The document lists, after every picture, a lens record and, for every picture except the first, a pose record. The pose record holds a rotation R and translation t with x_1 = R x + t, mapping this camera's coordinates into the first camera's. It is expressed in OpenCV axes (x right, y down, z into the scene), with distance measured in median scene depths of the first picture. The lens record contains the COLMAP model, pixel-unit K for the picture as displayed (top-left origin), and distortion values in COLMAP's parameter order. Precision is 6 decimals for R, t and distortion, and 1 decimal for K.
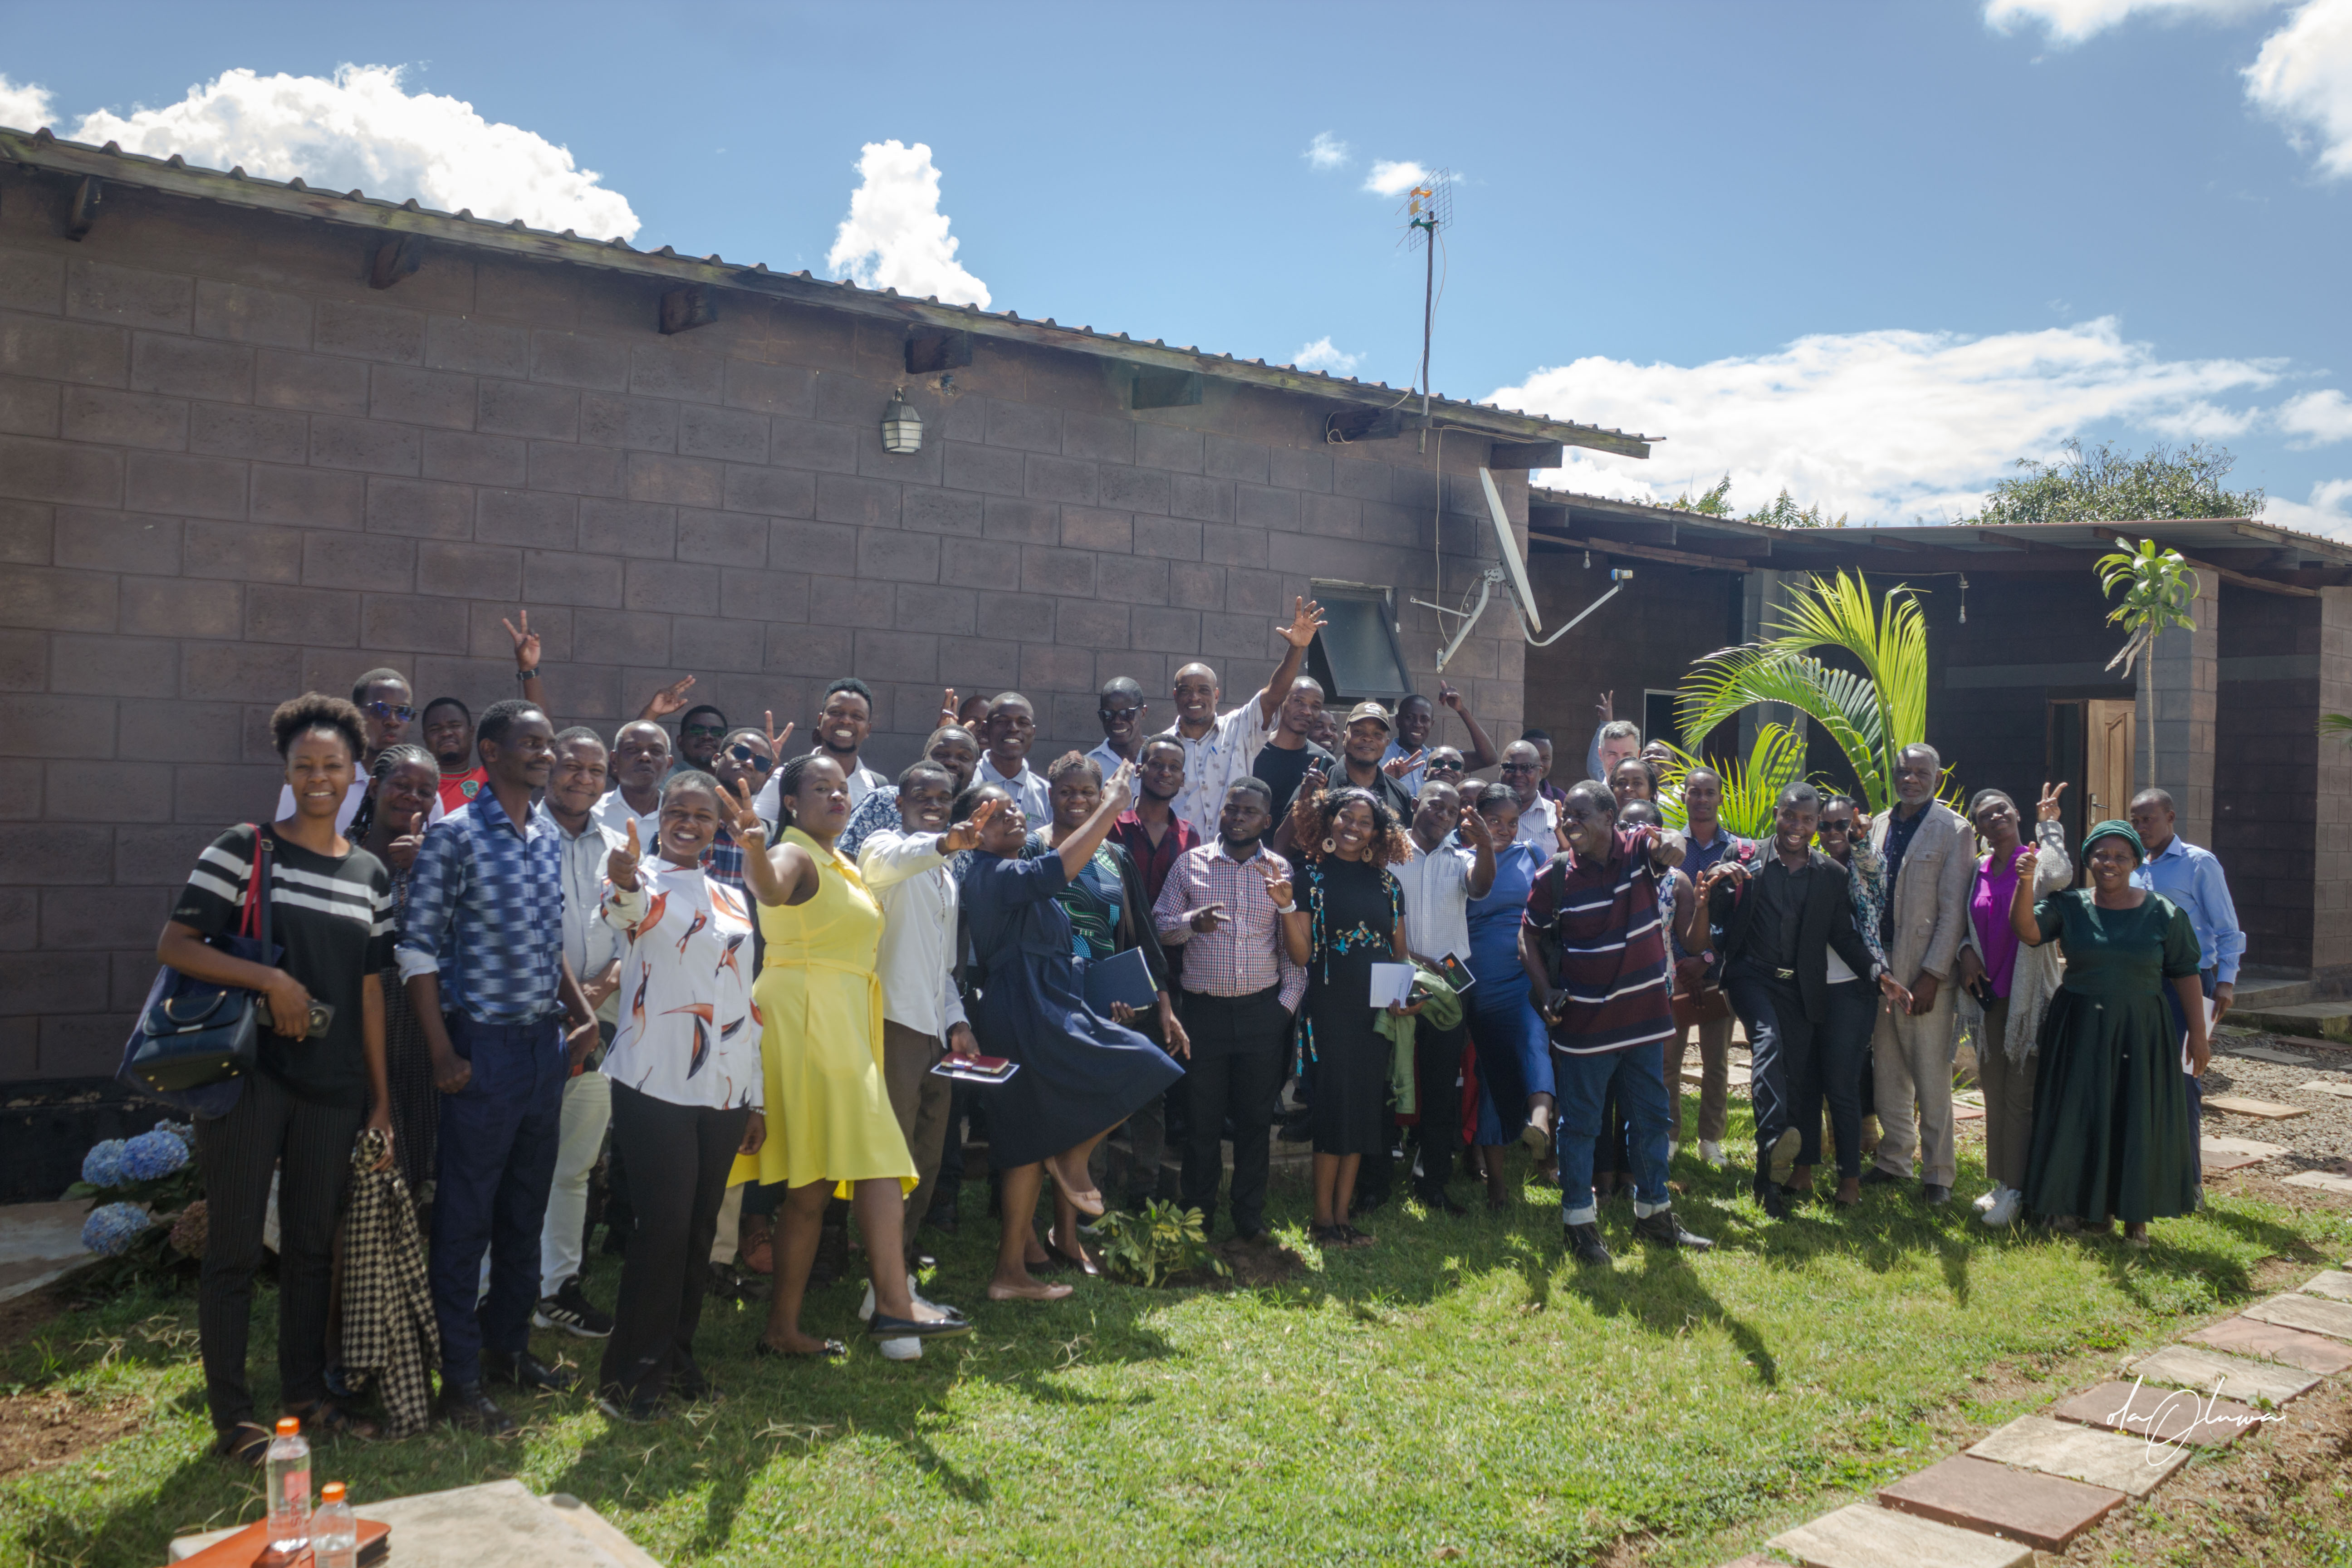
lens RADIAL K [[1934.4, 0, 1188.1], [0, 1934.4, 785.3], [0, 0, 1]] dist [-0.166303, 0.148907]
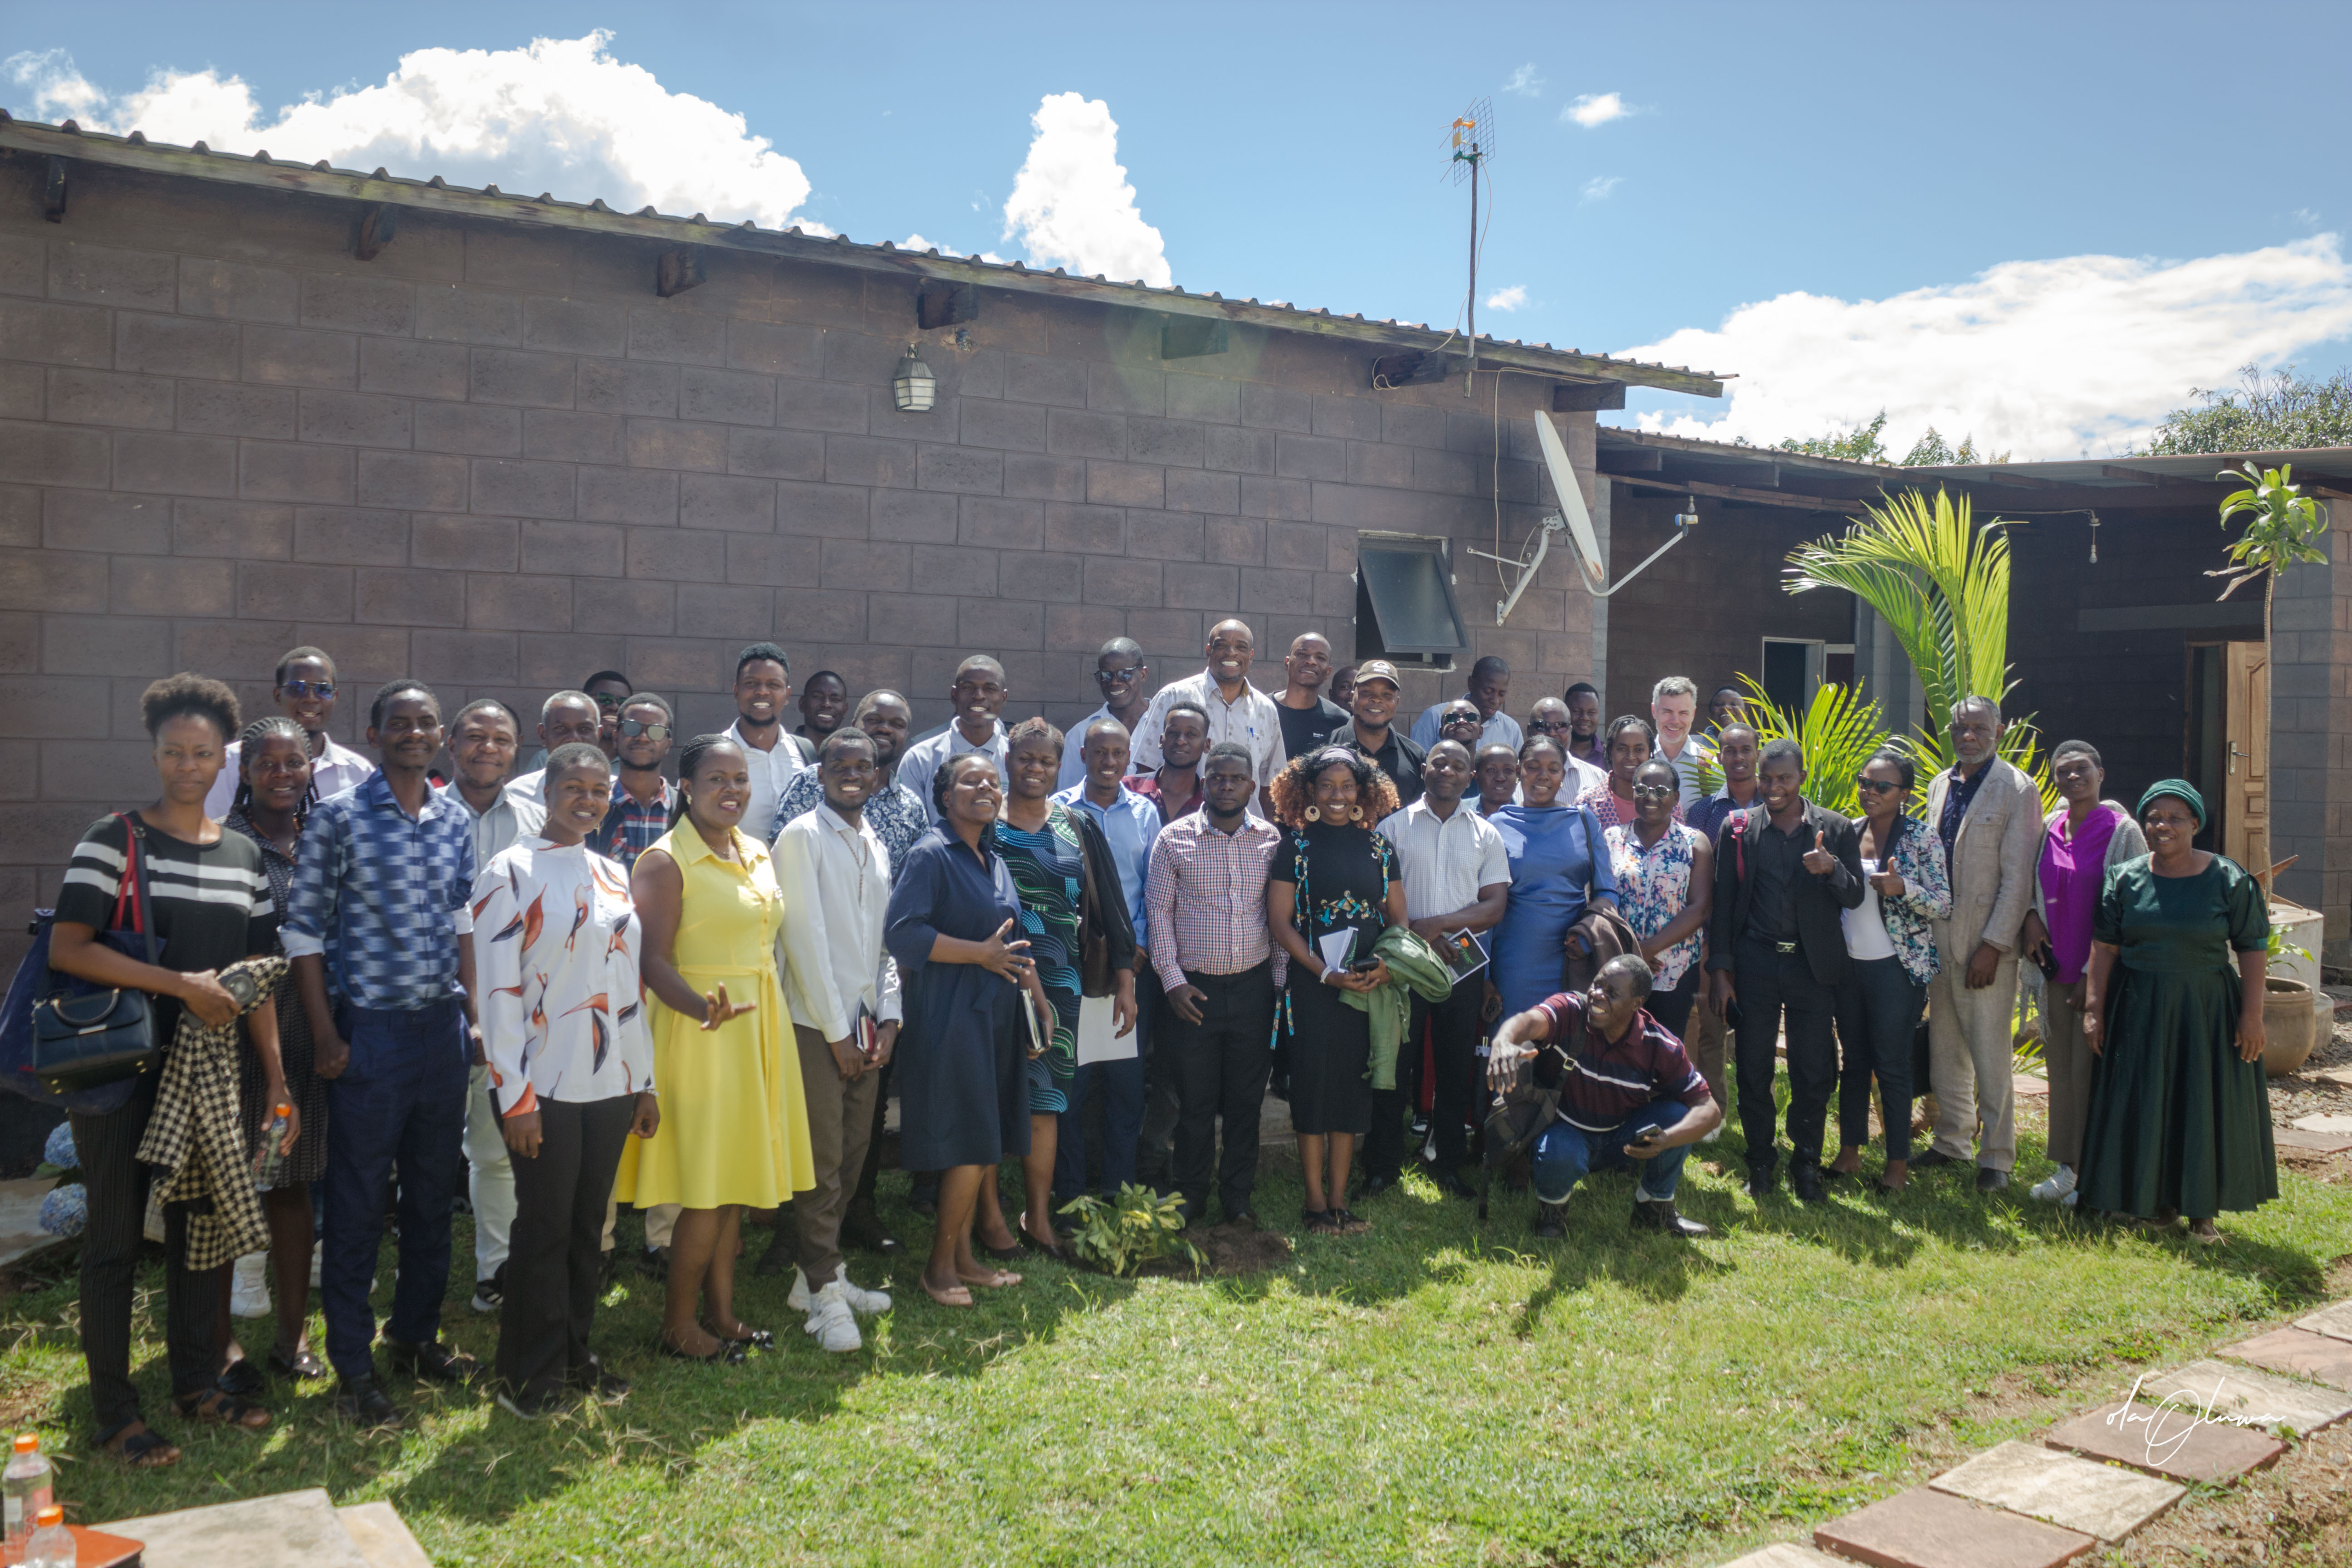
lens RADIAL K [[1934.4, 0, 1188.1], [0, 1934.4, 785.3], [0, 0, 1]] dist [-0.166303, 0.148907]
pose [[0.996241, -0.009767, -0.086068, 0.091377], [0.011904, 0.999633, 0.024350, -0.006389], [0.085799, -0.025283, 0.995992, 0.046512]]
